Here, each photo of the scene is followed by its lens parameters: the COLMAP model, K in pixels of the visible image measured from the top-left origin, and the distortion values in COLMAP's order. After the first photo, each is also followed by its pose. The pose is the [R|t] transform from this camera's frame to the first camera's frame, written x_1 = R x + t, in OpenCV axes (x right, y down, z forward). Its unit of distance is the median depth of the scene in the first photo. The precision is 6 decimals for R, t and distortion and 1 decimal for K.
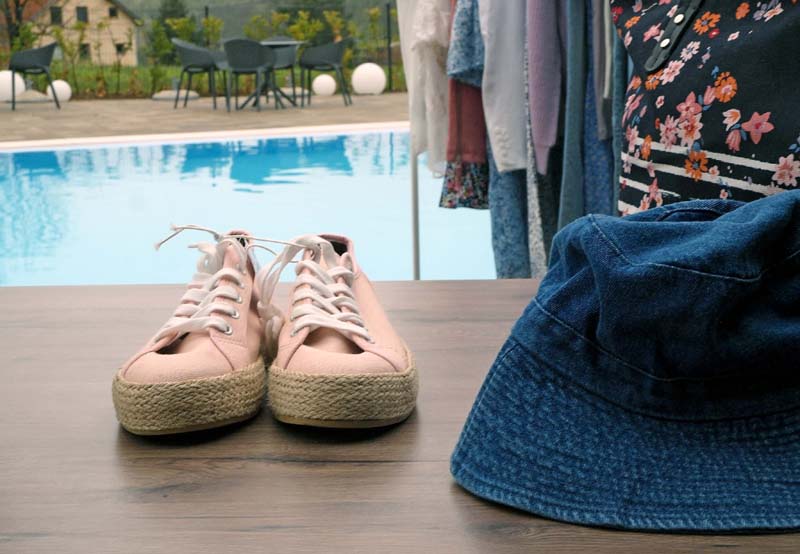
lens RADIAL K [[1449.7, 0, 429.0], [0, 1449.7, 276.1], [0, 0, 1]] dist [0.065978, 0.171745]
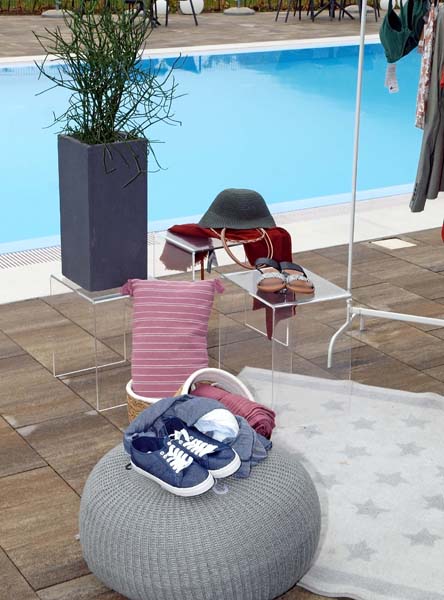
lens RADIAL K [[1116.0, 0, 196.2], [0, 1116.0, 299.0], [0, 0, 1]] dist [0.065493, -0.000252]
pose [[0.995740, -0.011474, 0.091488, -2.404547], [-0.001787, 0.989640, 0.143558, -0.137133], [-0.092188, -0.143110, 0.985404, -1.863073]]
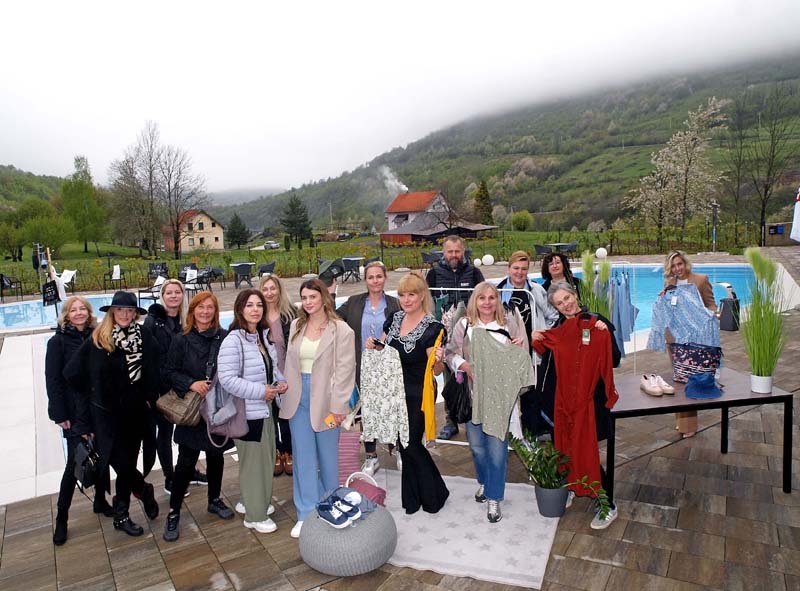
lens RADIAL K [[622.5, 0, 414.1], [0, 622.5, 269.2], [0, 0, 1]] dist [-0.148112, 0.132317]
pose [[0.990867, -0.034813, 0.130273, -2.195398], [0.046299, 0.995201, -0.086201, -0.461116], [-0.126647, 0.091445, 0.987724, -2.961767]]
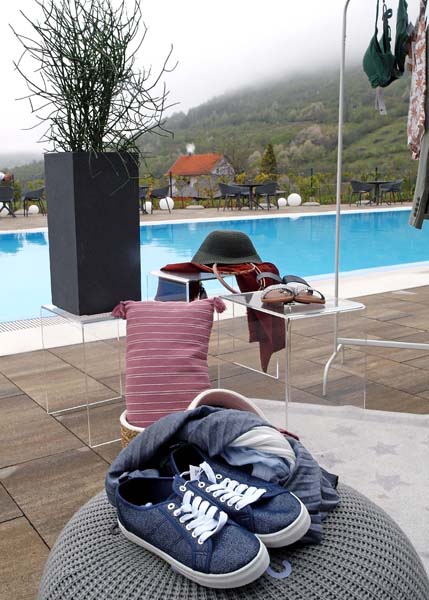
lens RADIAL K [[631.5, 0, 203.5], [0, 631.5, 306.5], [0, 0, 1]] dist [-0.019330, -0.010624]
pose [[0.989036, -0.028084, 0.144983, -2.327658], [0.026096, 0.999538, 0.015594, 0.278946], [-0.145353, -0.011640, 0.989311, -0.306892]]
